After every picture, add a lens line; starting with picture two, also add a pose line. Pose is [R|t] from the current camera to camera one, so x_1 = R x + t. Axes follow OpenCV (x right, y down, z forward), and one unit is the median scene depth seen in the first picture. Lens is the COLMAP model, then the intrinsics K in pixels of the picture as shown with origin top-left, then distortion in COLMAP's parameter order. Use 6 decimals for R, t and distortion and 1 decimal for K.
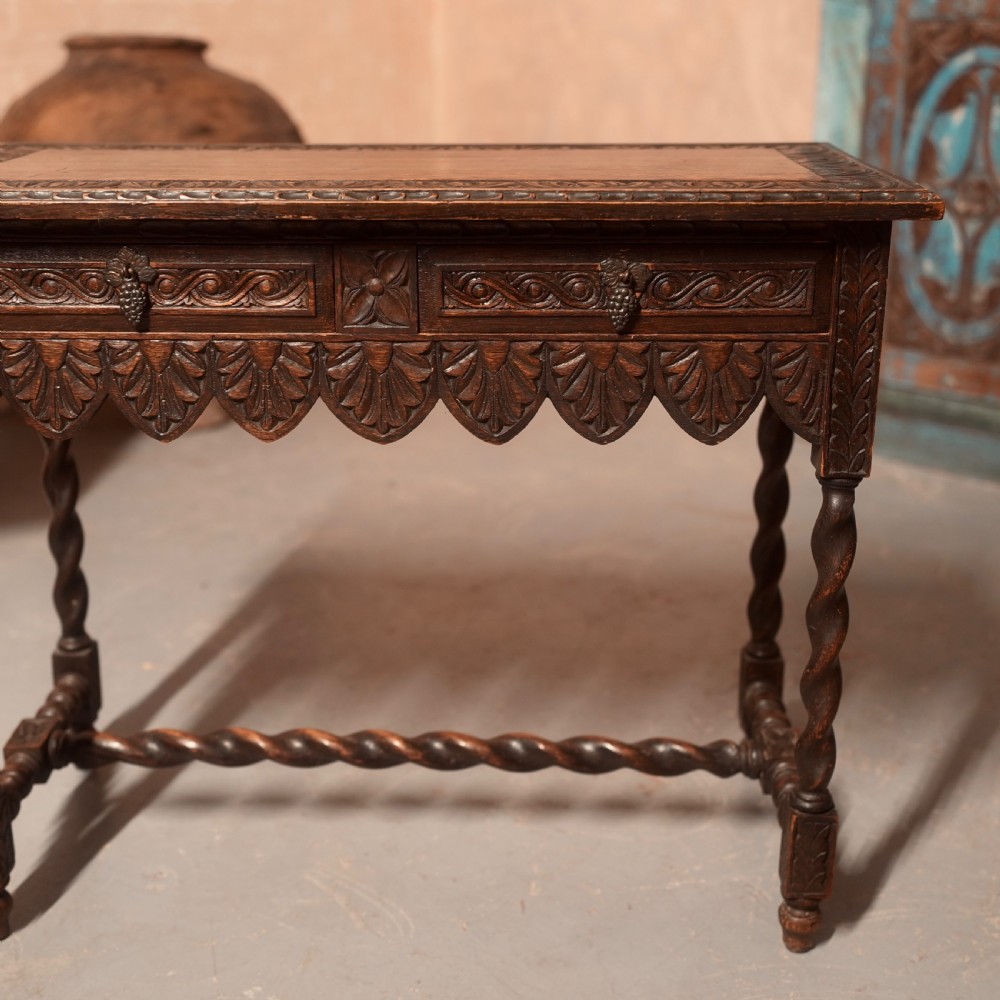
lens RADIAL K [[1456.5, 0, 489.2], [0, 1456.5, 488.2], [0, 0, 1]] dist [0.014223, 0.000000]
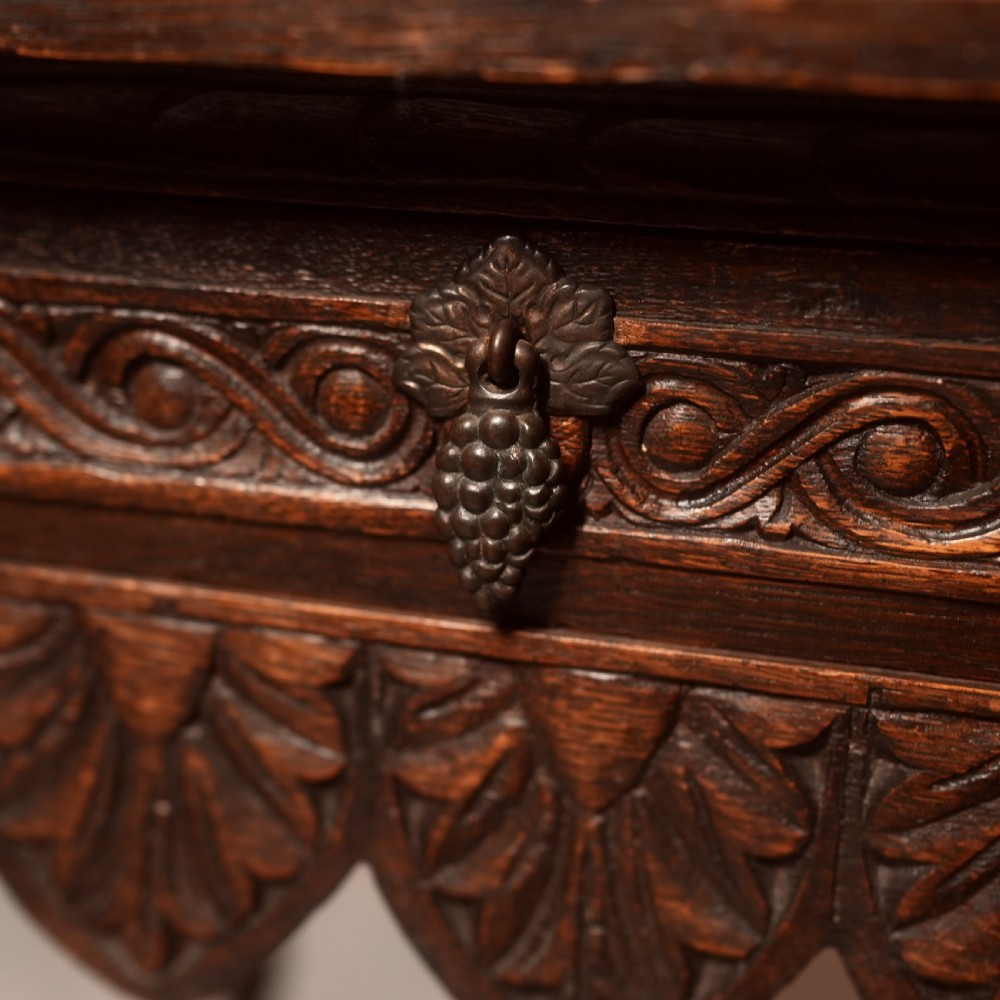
lens RADIAL K [[1576.4, 0, 501.4], [0, 1576.4, 499.8], [0, 0, 1]] dist [0.065140, 0.000000]
pose [[0.979330, 0.092282, -0.179991, -0.182166], [-0.099254, 0.994607, -0.030102, -0.106774], [0.176242, 0.047345, 0.983208, 0.687137]]
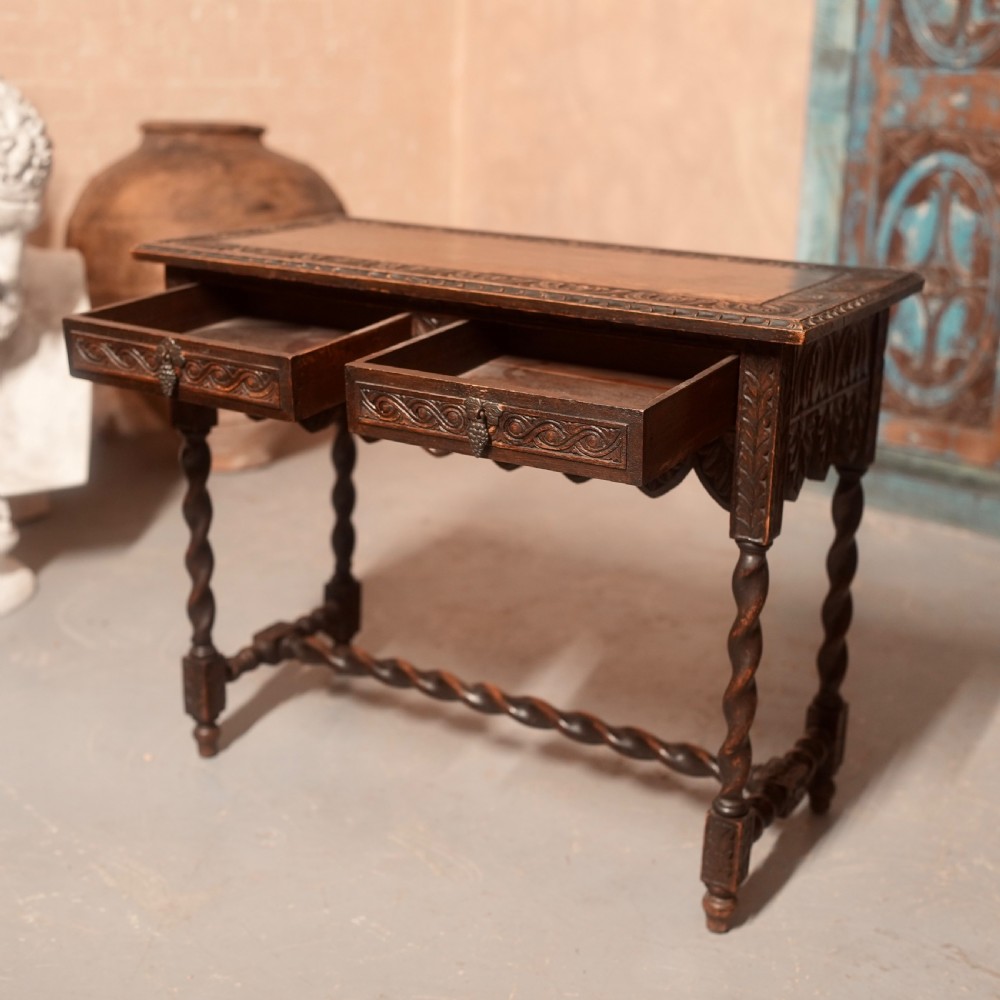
lens RADIAL K [[1456.5, 0, 504.9], [0, 1456.5, 494.9], [0, 0, 1]] dist [0.014223, 0.000000]
pose [[0.999414, 0.015795, 0.030352, -0.078929], [-0.015090, 0.999615, -0.023301, 0.005523], [-0.030708, 0.022829, 0.999268, -0.267640]]
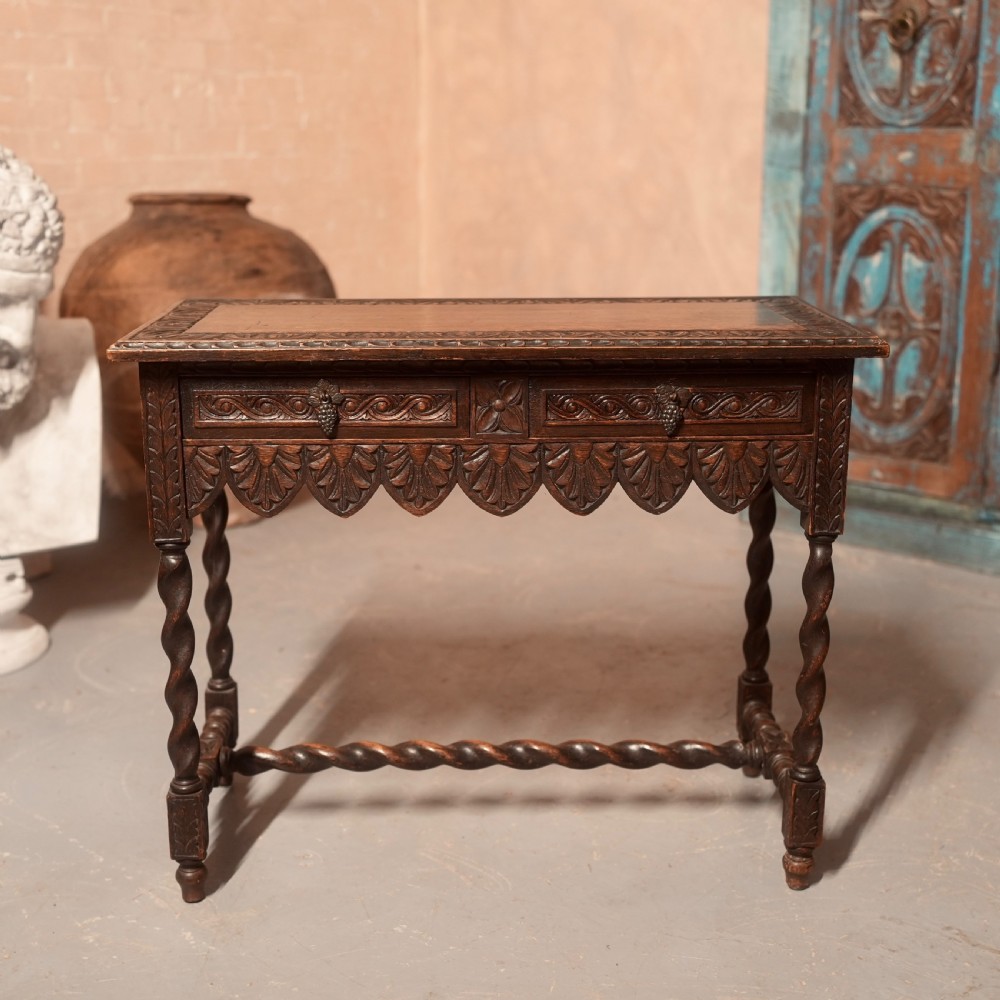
lens RADIAL K [[1456.5, 0, 500.2], [0, 1456.5, 495.5], [0, 0, 1]] dist [0.014223, 0.000000]
pose [[0.997658, -0.013756, 0.066995, -0.153571], [0.018302, 0.997535, -0.067735, 0.040602], [-0.065898, 0.068802, 0.995452, -0.363887]]
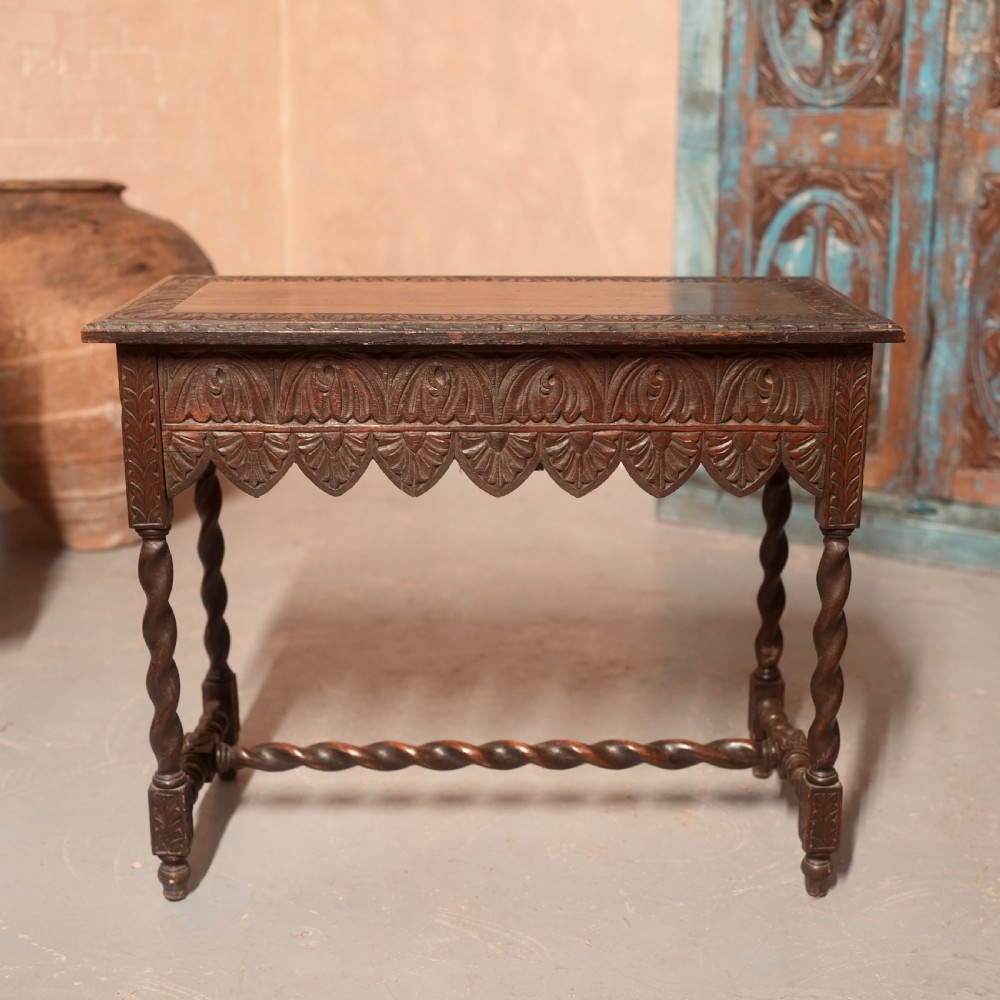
lens RADIAL K [[1456.5, 0, 499.7], [0, 1456.5, 486.0], [0, 0, 1]] dist [0.014223, 0.000000]
pose [[0.976157, -0.050179, 0.211188, -0.337368], [0.064563, 0.996000, -0.061770, -0.001890], [-0.207243, 0.073932, 0.975492, -0.182471]]
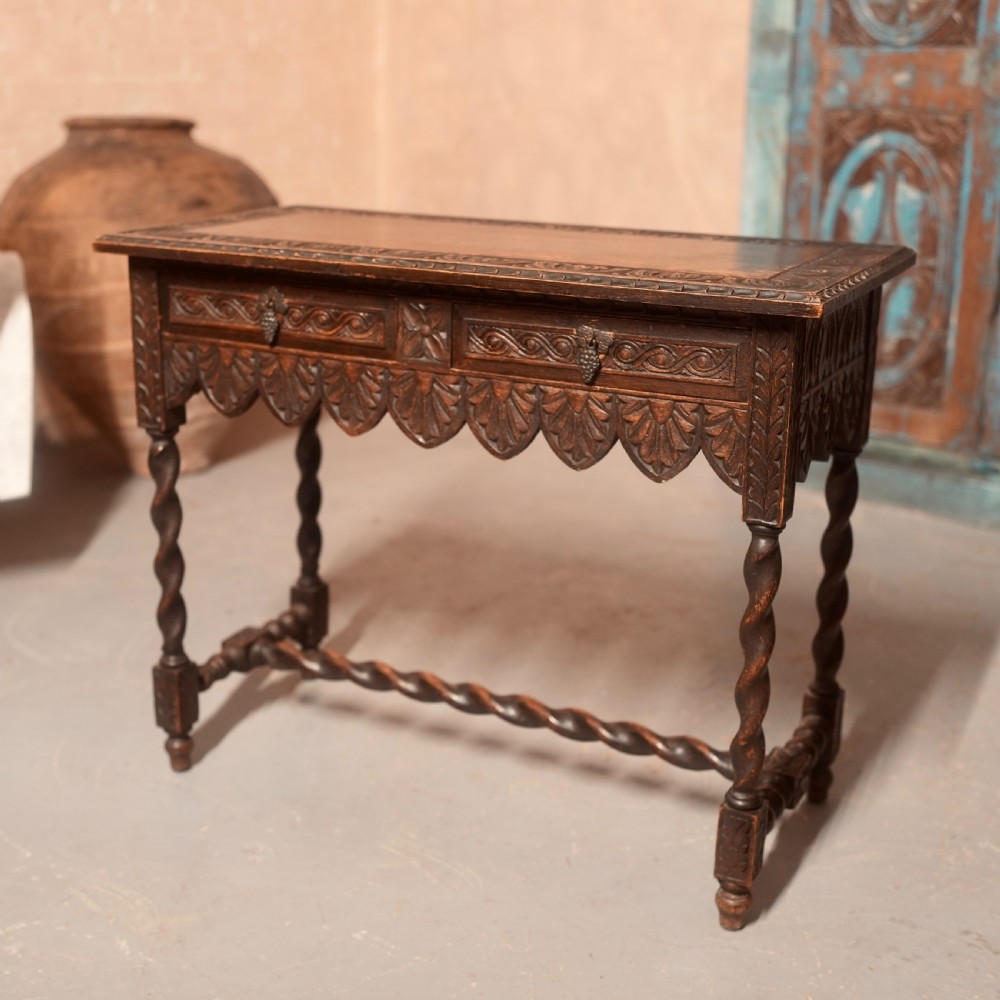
lens RADIAL K [[1456.5, 0, 474.7], [0, 1456.5, 492.8], [0, 0, 1]] dist [0.014223, 0.000000]
pose [[0.996774, -0.016959, 0.078446, -0.154492], [0.019038, 0.999485, -0.025830, 0.012818], [-0.077968, 0.027240, 0.996584, -0.217145]]
